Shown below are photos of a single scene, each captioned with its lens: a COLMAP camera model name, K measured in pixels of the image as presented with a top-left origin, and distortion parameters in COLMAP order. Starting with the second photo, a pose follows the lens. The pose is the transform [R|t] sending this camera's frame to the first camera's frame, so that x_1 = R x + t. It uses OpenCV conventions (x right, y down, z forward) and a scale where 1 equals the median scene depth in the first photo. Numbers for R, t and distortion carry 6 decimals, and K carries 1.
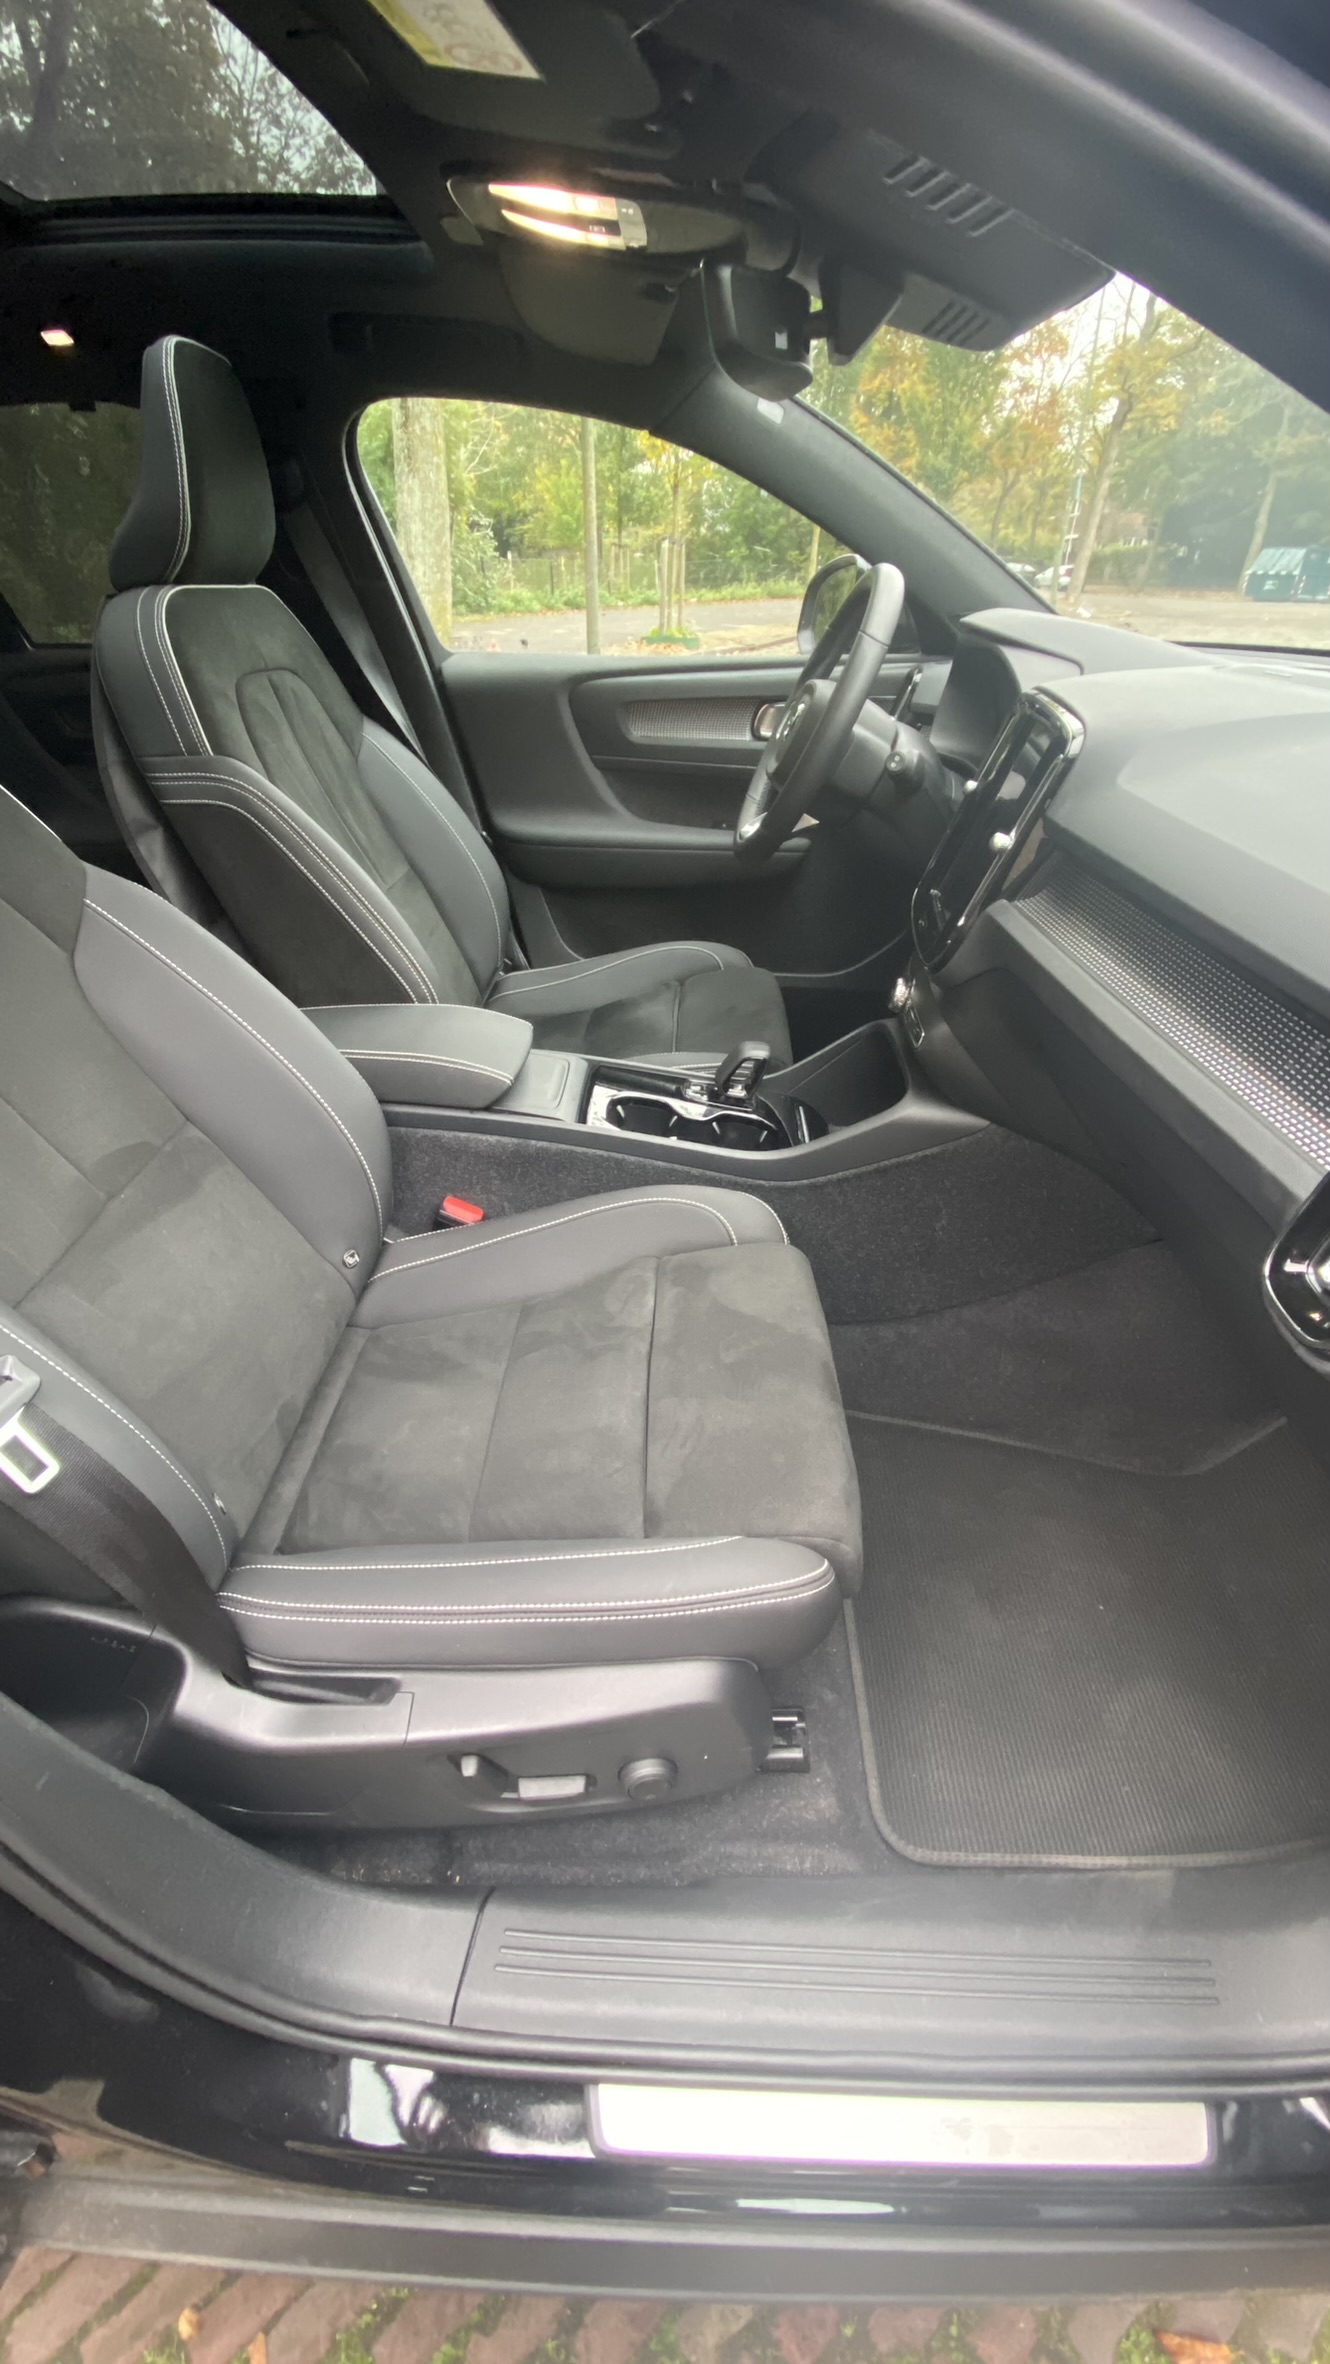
lens RADIAL K [[945.4, 0, 655.5], [0, 945.4, 1168.6], [0, 0, 1]] dist [0.023185, -0.021204]
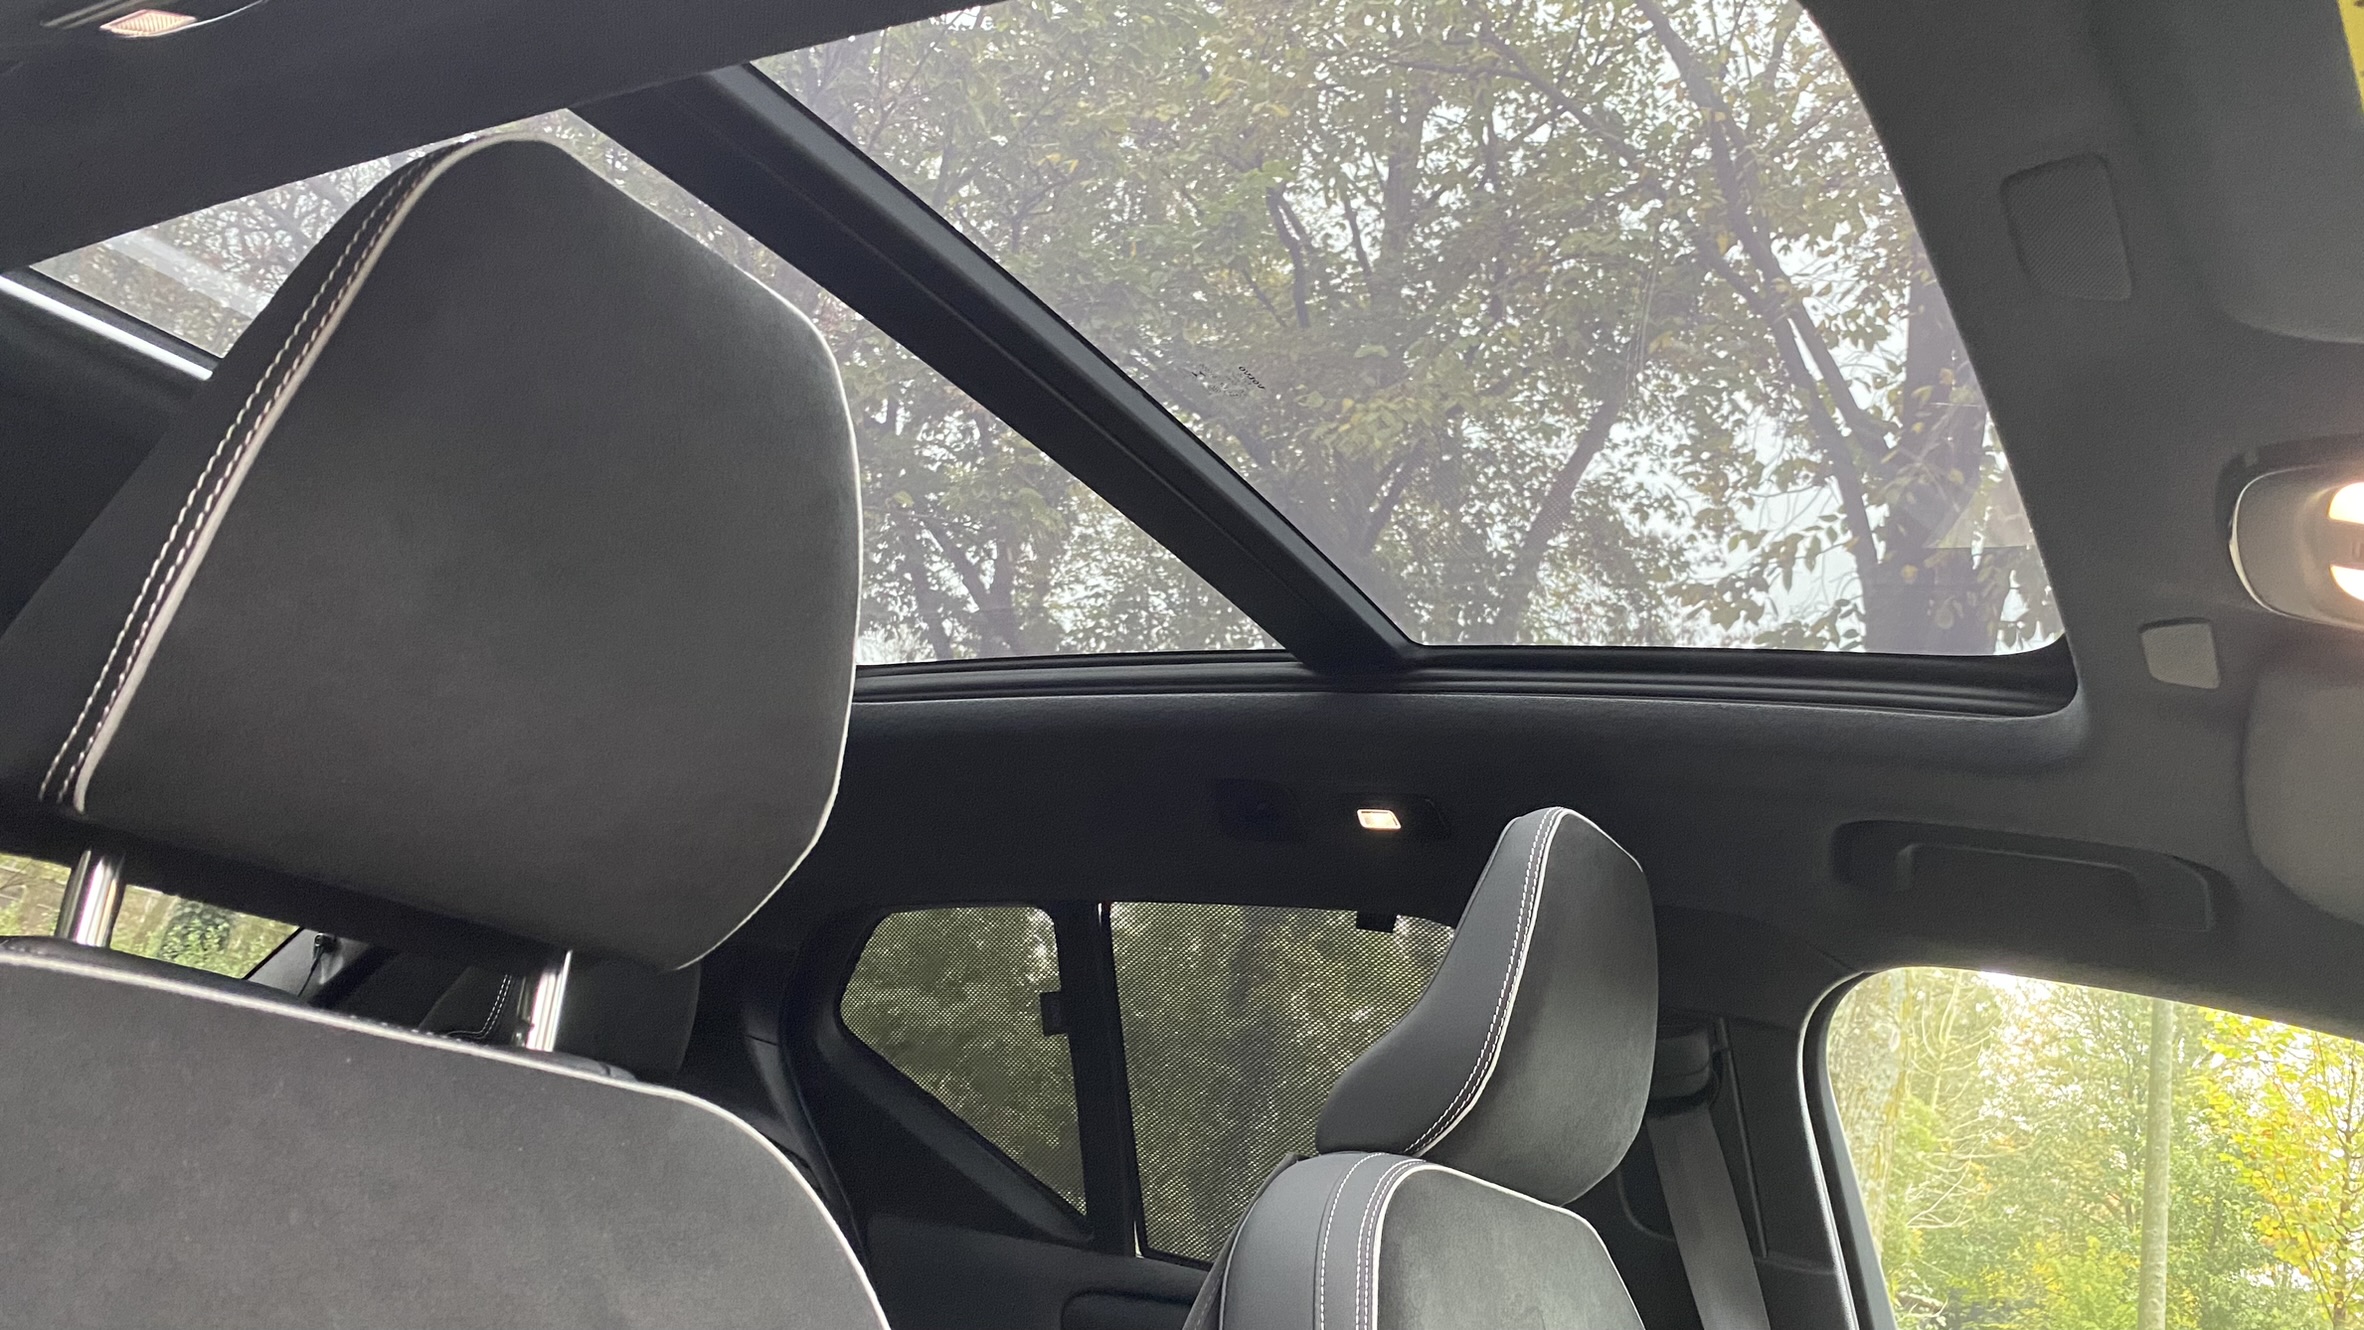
lens RADIAL K [[1790.7, 0, 1155.4], [0, 1790.7, 638.1], [0, 0, 1]] dist [-0.000980, -0.010423]
pose [[0.842807, 0.005760, -0.538185, -0.133928], [-0.433872, 0.598975, -0.673041, -0.093380], [0.318482, 0.800747, 0.507319, 0.286955]]
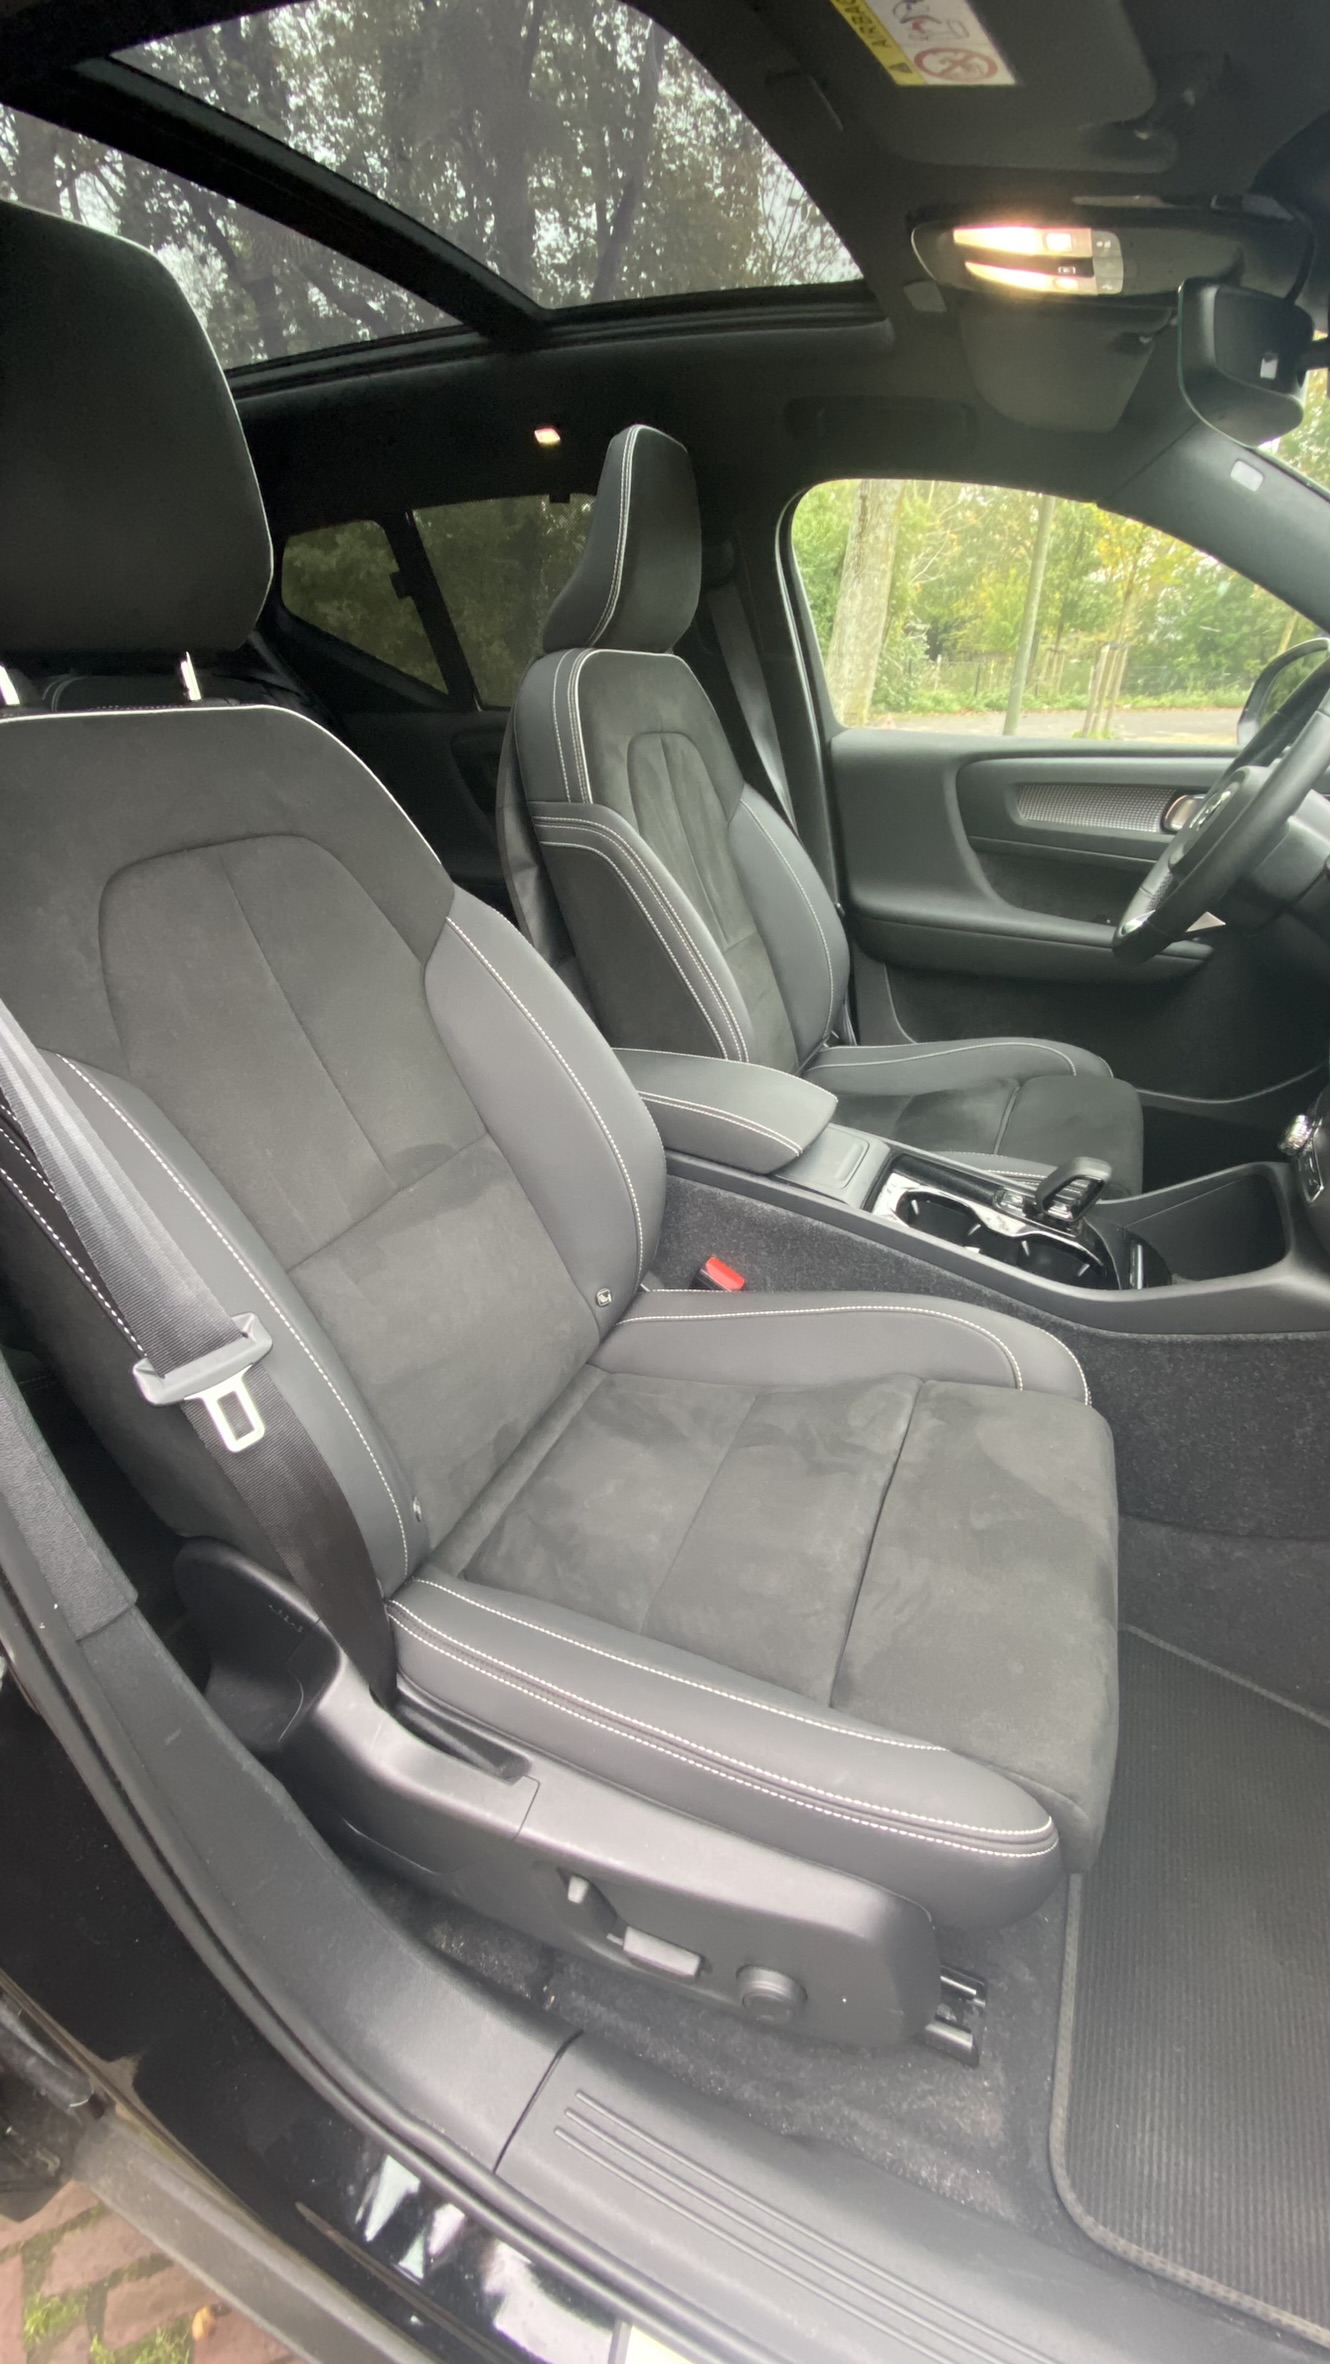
lens RADIAL K [[945.4, 0, 655.5], [0, 945.4, 1168.6], [0, 0, 1]] dist [0.023185, -0.021204]
pose [[0.926800, 0.188114, -0.325045, 0.023470], [-0.213212, 0.976057, -0.043055, -0.005812], [0.309164, 0.109207, 0.944718, 0.073279]]
